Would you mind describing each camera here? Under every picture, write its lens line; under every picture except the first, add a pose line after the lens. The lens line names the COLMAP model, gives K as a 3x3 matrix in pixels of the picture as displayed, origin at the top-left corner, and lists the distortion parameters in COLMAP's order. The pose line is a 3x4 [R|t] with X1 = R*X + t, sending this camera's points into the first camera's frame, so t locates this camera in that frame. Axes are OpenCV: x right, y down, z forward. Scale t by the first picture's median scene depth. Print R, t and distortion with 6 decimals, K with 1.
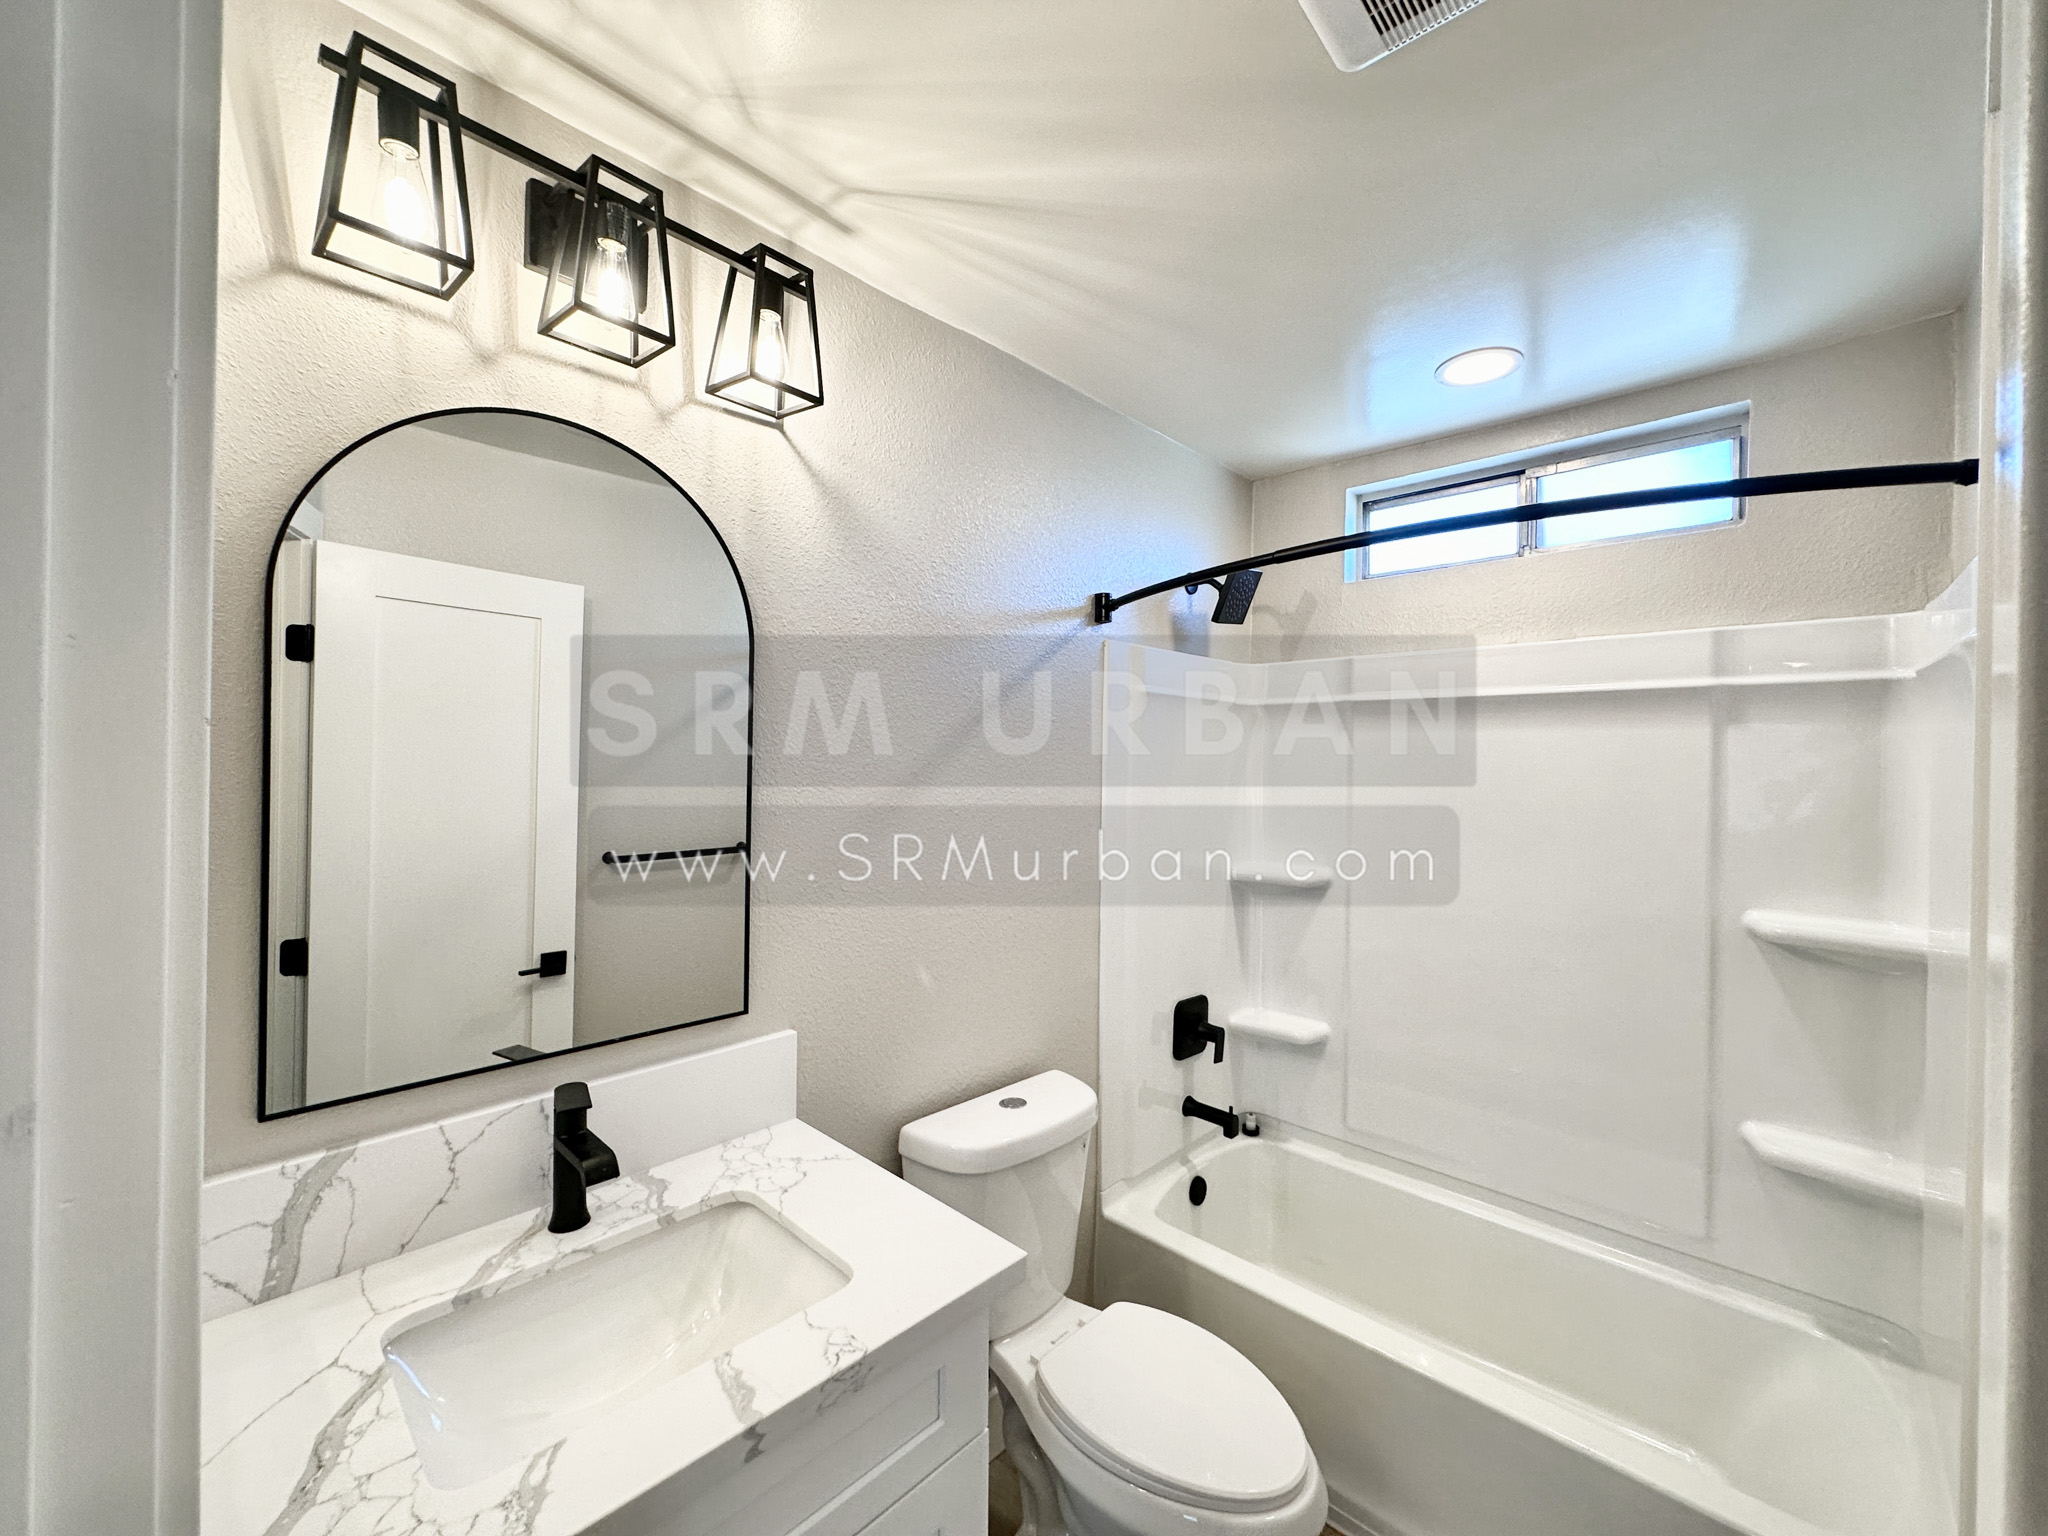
lens RADIAL K [[816.7, 0, 1023.2], [0, 816.7, 763.8], [0, 0, 1]] dist [-0.001961, 0.000423]
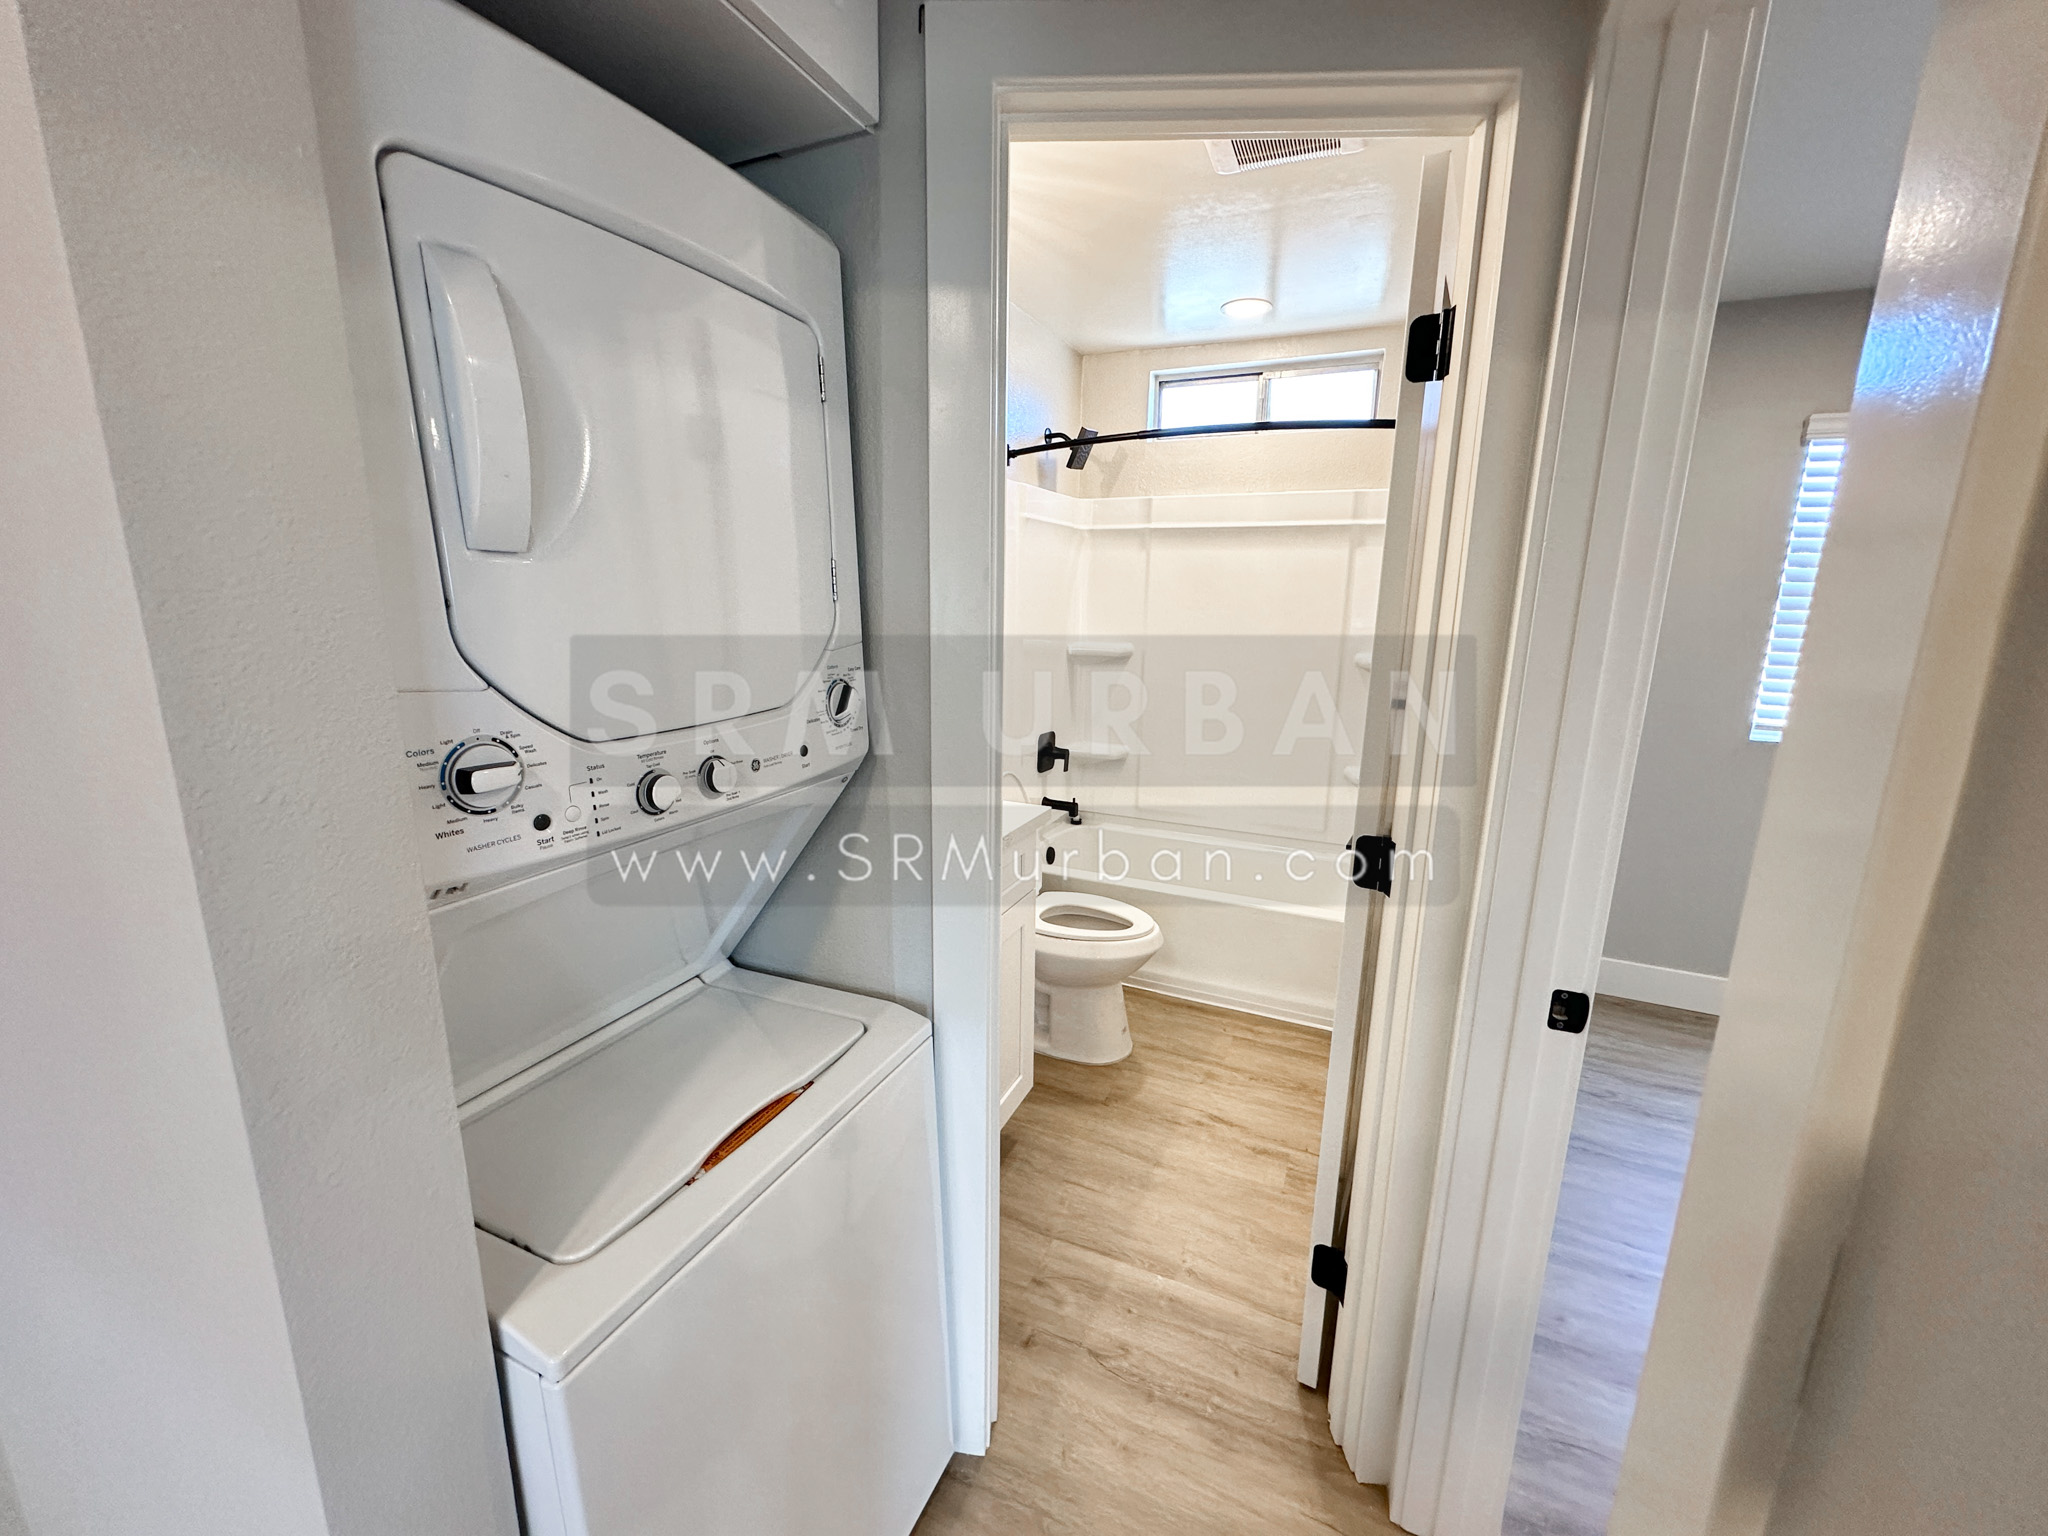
lens RADIAL K [[816.7, 0, 1023.2], [0, 816.7, 763.8], [0, 0, 1]] dist [-0.001961, 0.000423]
pose [[0.944383, -0.066464, 0.322061, -0.414298], [-0.002971, 0.977598, 0.210460, 0.038473], [-0.328834, -0.199711, 0.923030, -0.482619]]
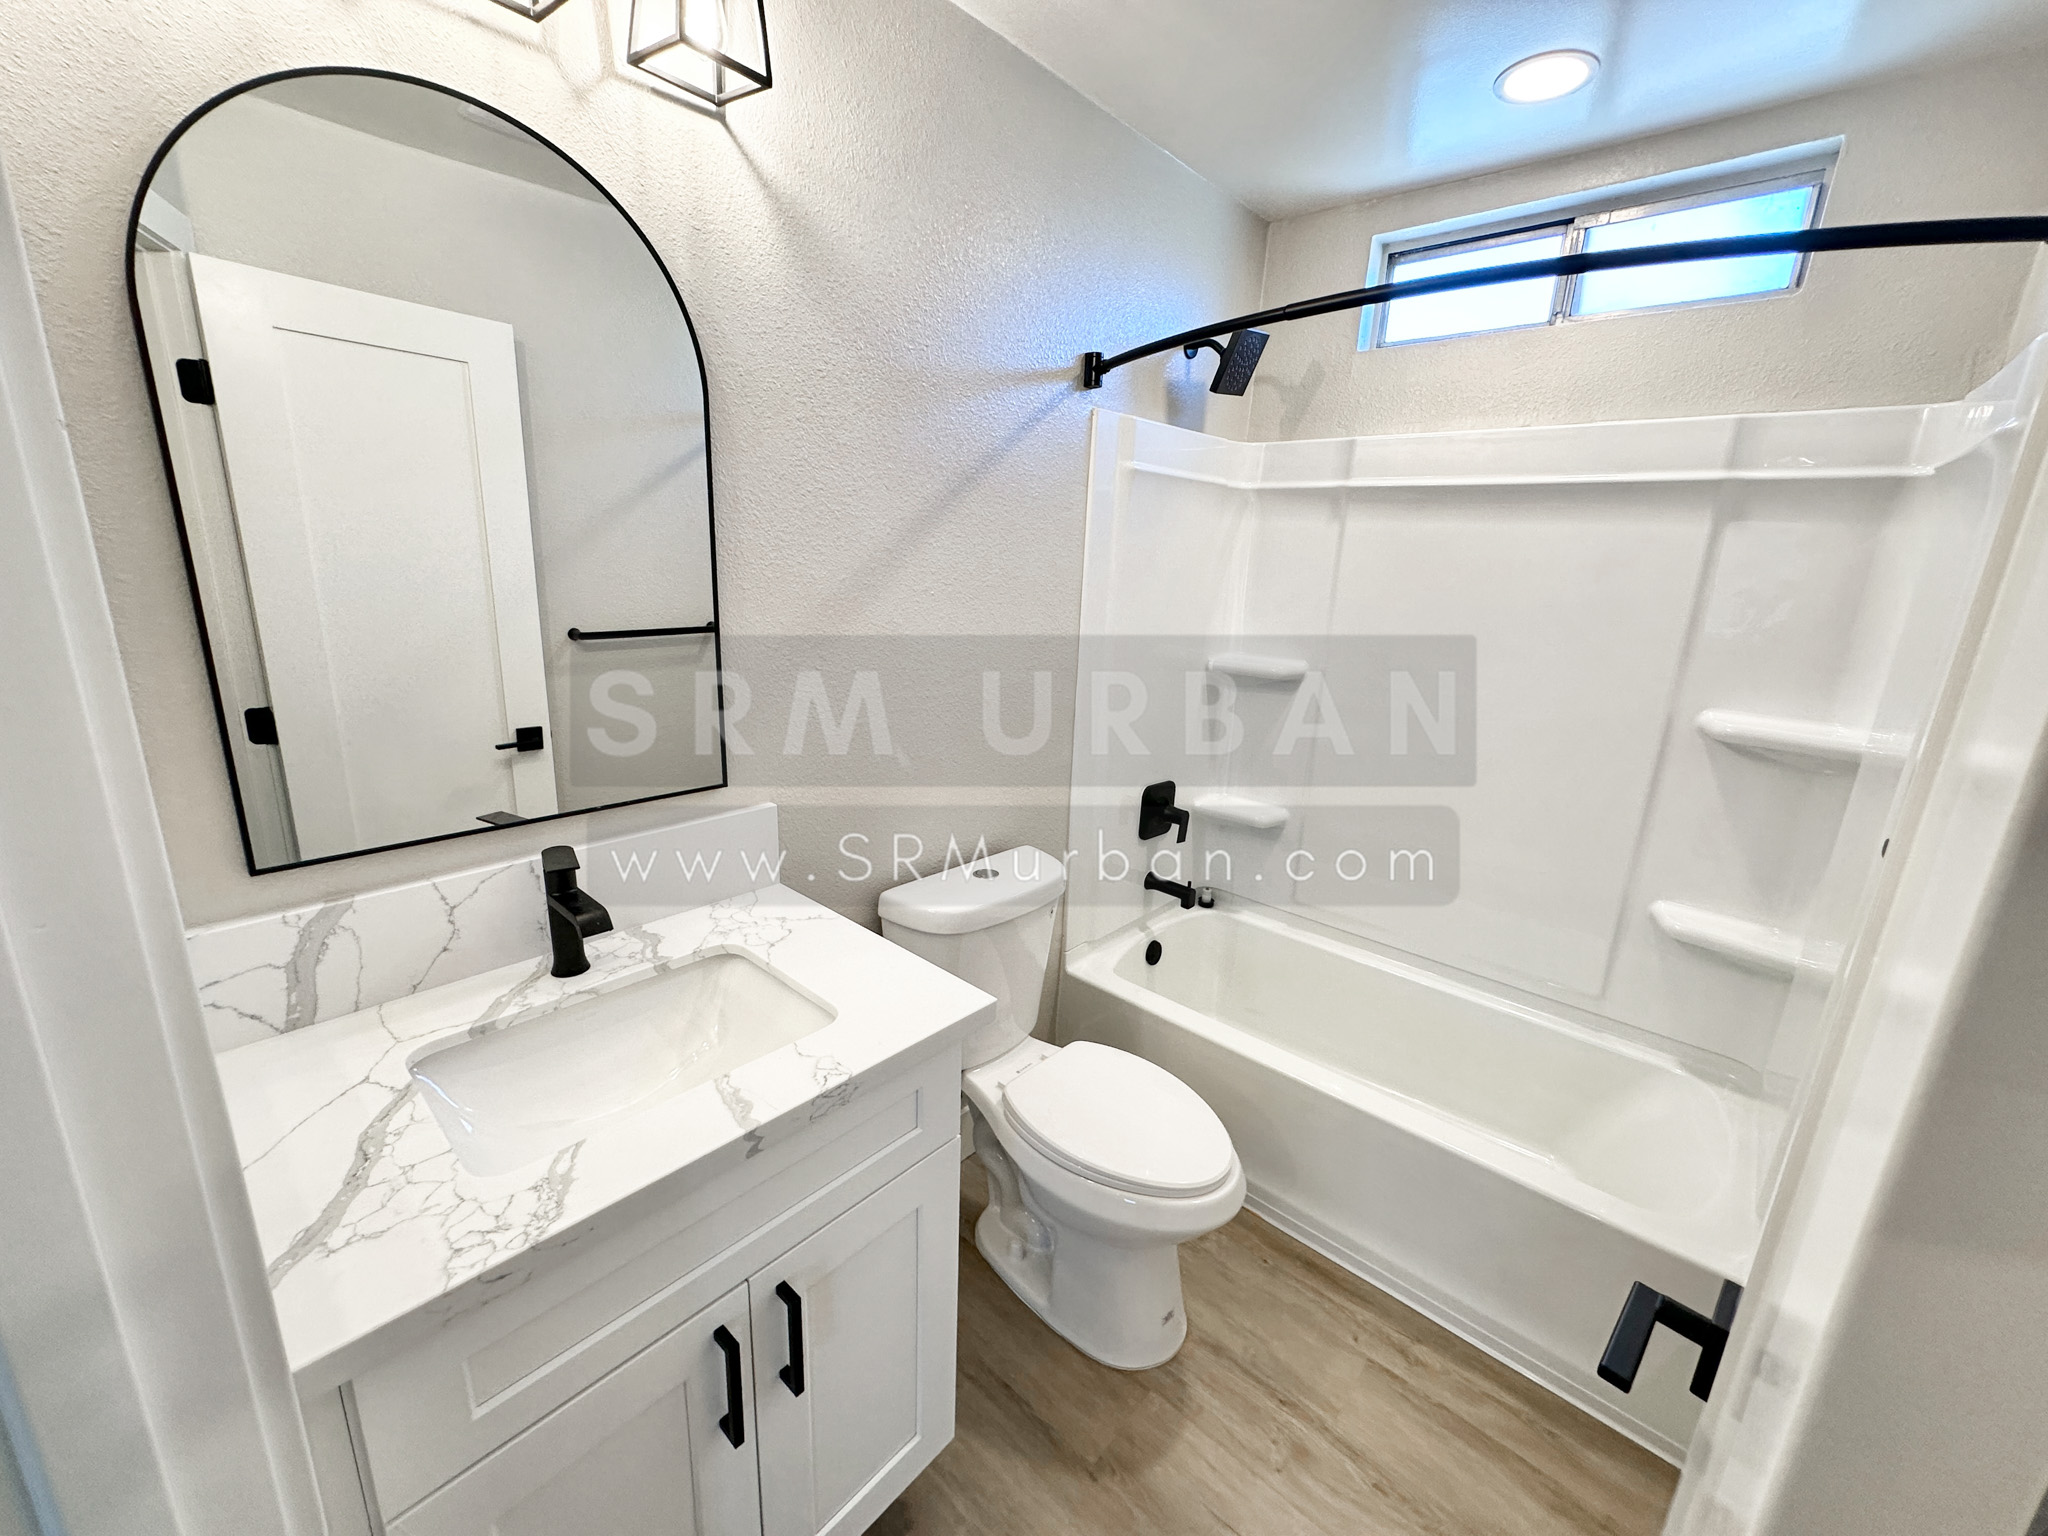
lens RADIAL K [[816.7, 0, 1023.2], [0, 816.7, 763.8], [0, 0, 1]] dist [-0.001961, 0.000423]
pose [[0.999325, 0.019927, 0.030846, 0.000063], [-0.027021, 0.967830, 0.250148, 0.010375], [-0.024869, -0.250813, 0.967716, 0.008904]]
